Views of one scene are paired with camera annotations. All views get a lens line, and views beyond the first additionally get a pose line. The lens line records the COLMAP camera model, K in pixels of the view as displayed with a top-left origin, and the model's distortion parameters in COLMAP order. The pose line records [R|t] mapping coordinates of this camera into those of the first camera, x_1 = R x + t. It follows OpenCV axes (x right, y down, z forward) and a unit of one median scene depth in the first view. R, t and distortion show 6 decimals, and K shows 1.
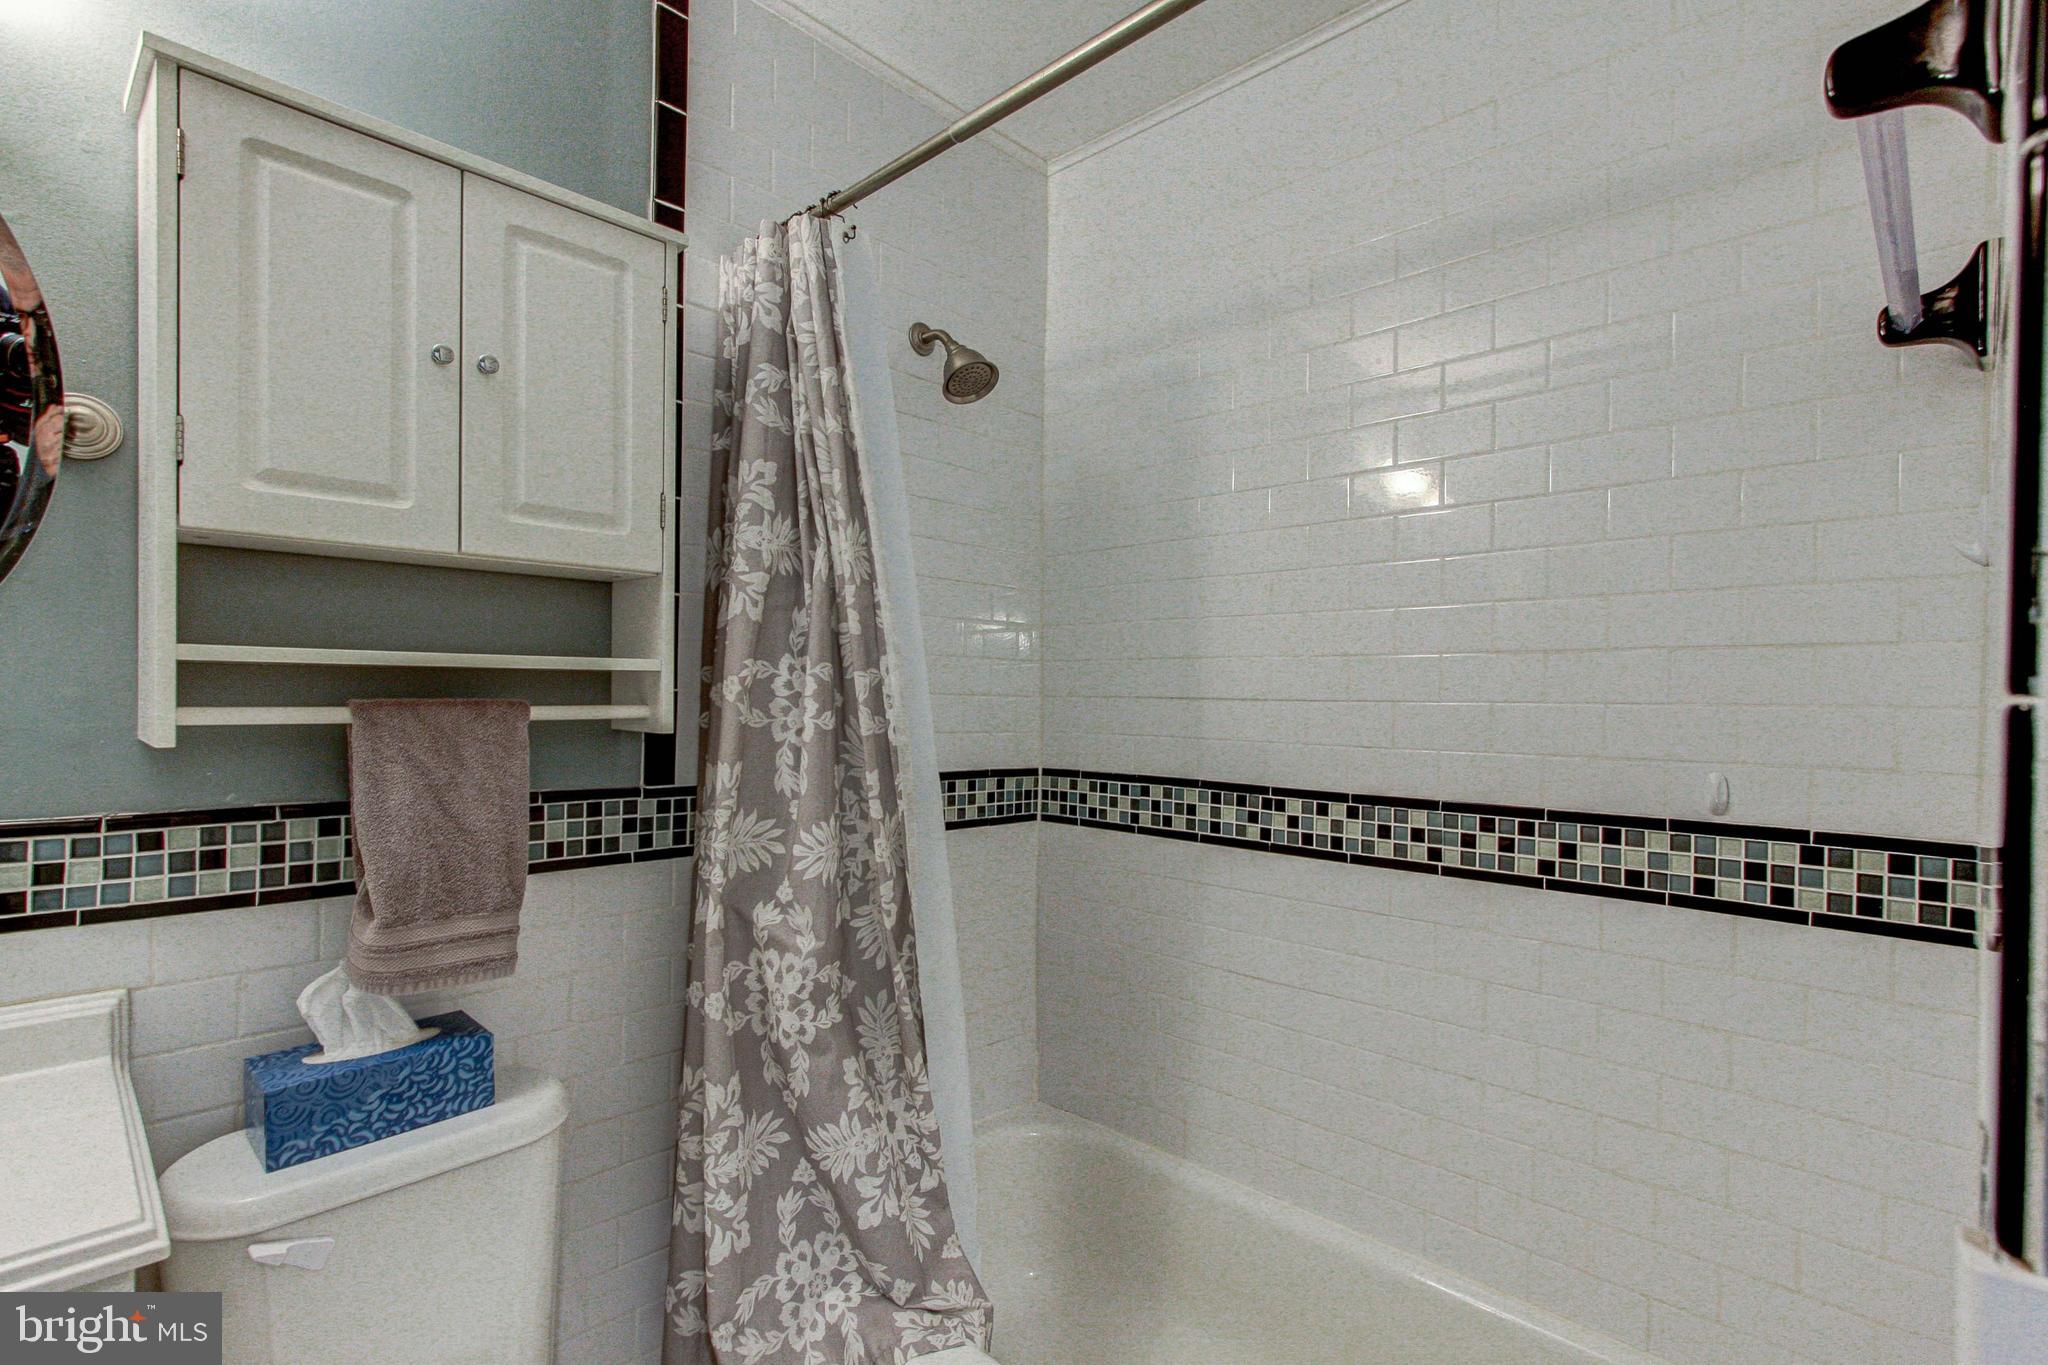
lens RADIAL K [[957.2, 0, 1037.4], [0, 957.2, 687.4], [0, 0, 1]] dist [-0.004783, 0.003123]
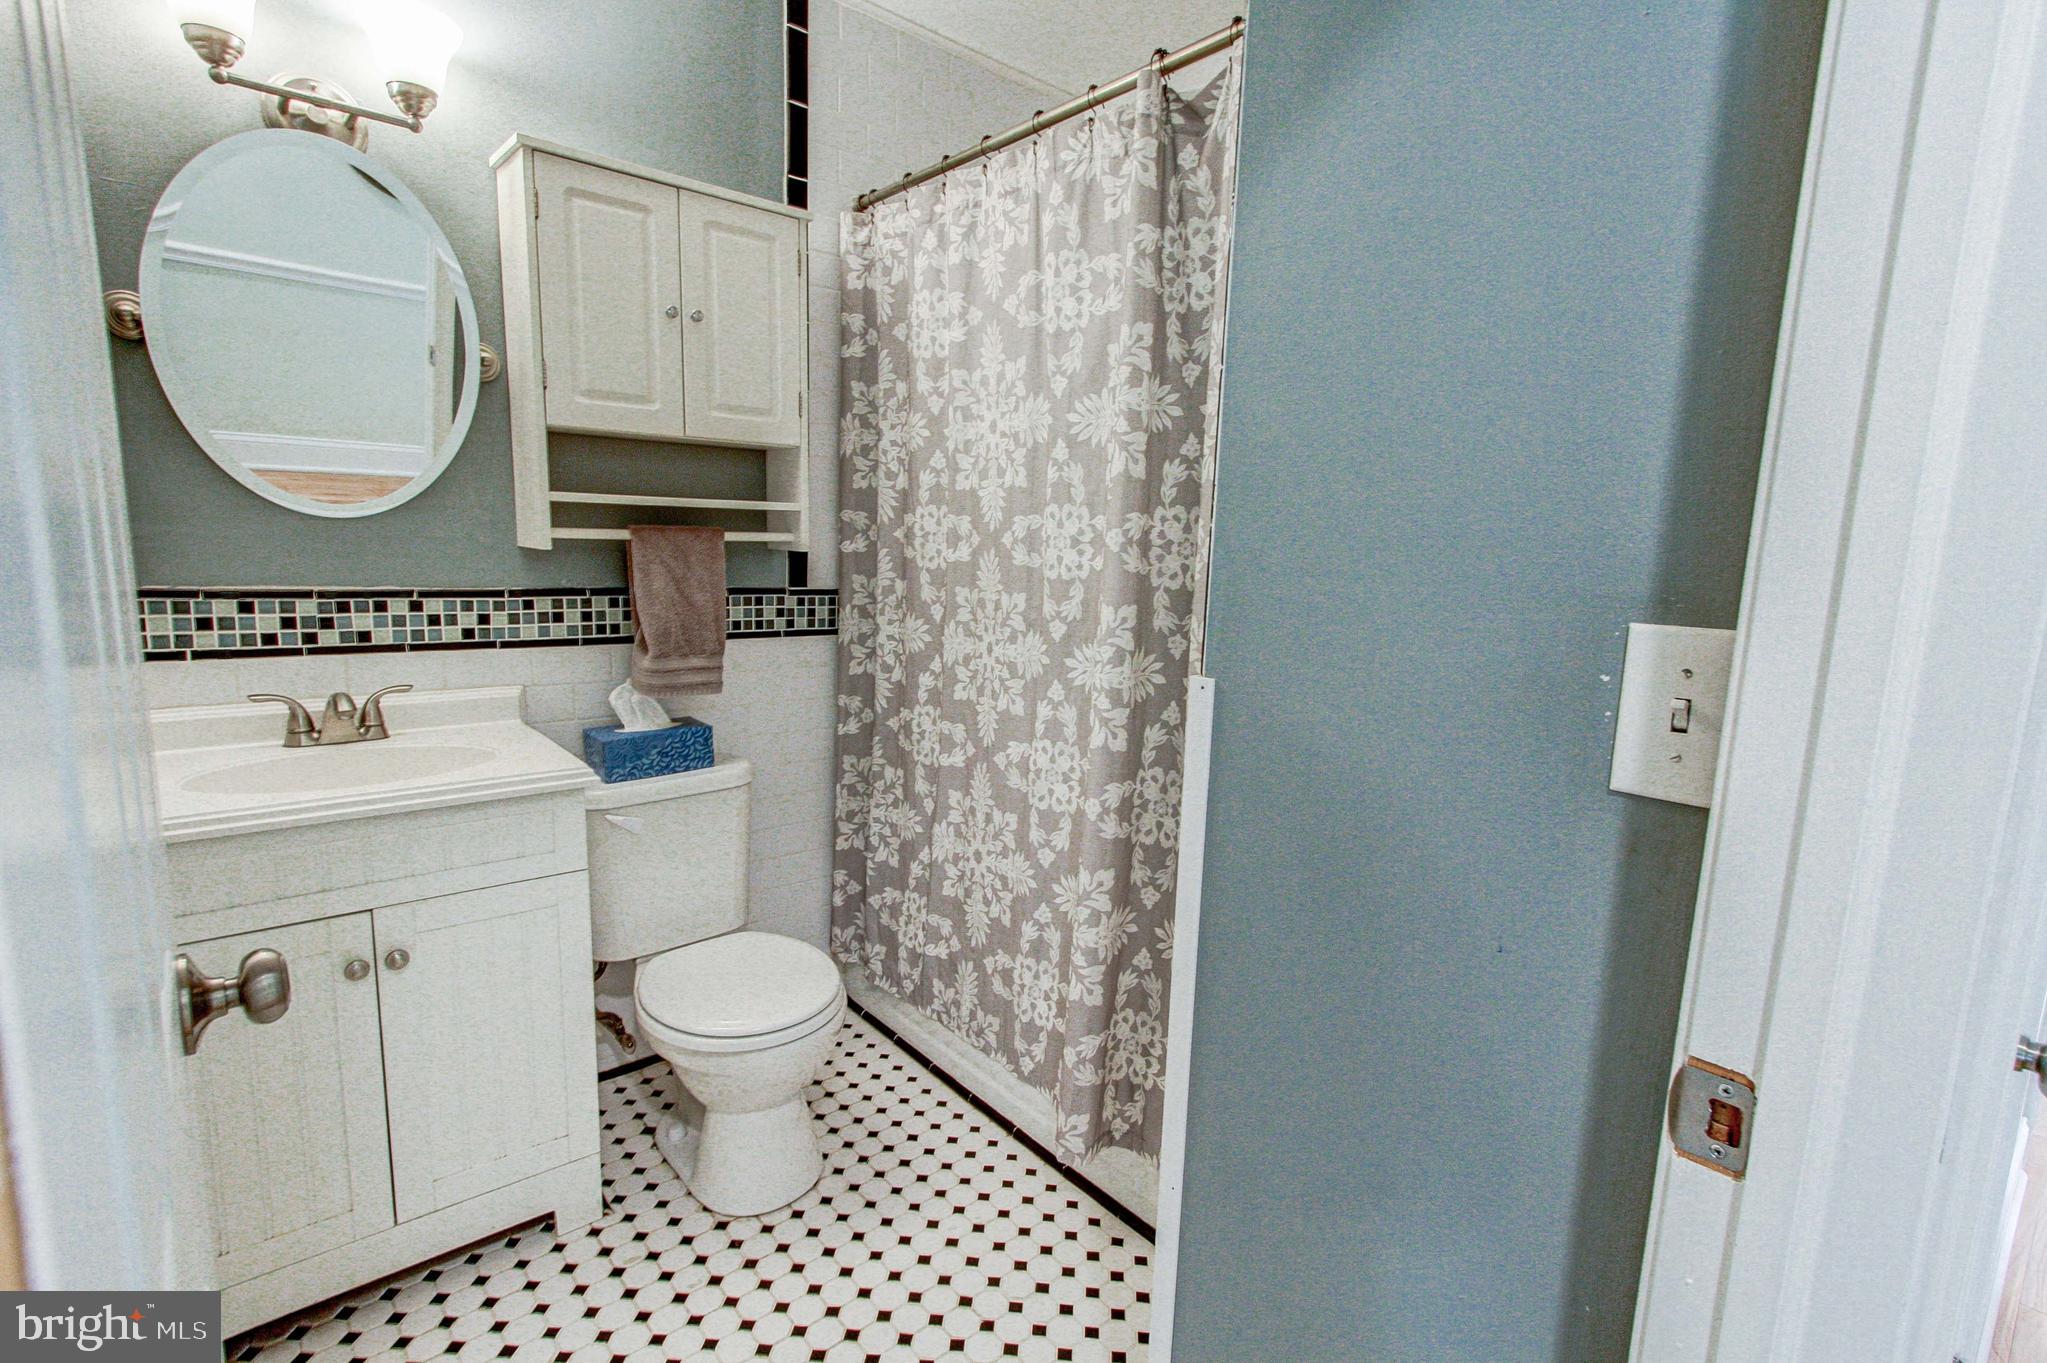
lens RADIAL K [[956.7, 0, 1021.6], [0, 956.7, 691.4], [0, 0, 1]] dist [-0.004783, 0.003123]
pose [[0.993566, 0.038912, -0.106361, 0.162062], [-0.020539, 0.985459, 0.168669, 0.002401], [0.111378, -0.165399, 0.979917, -0.616649]]
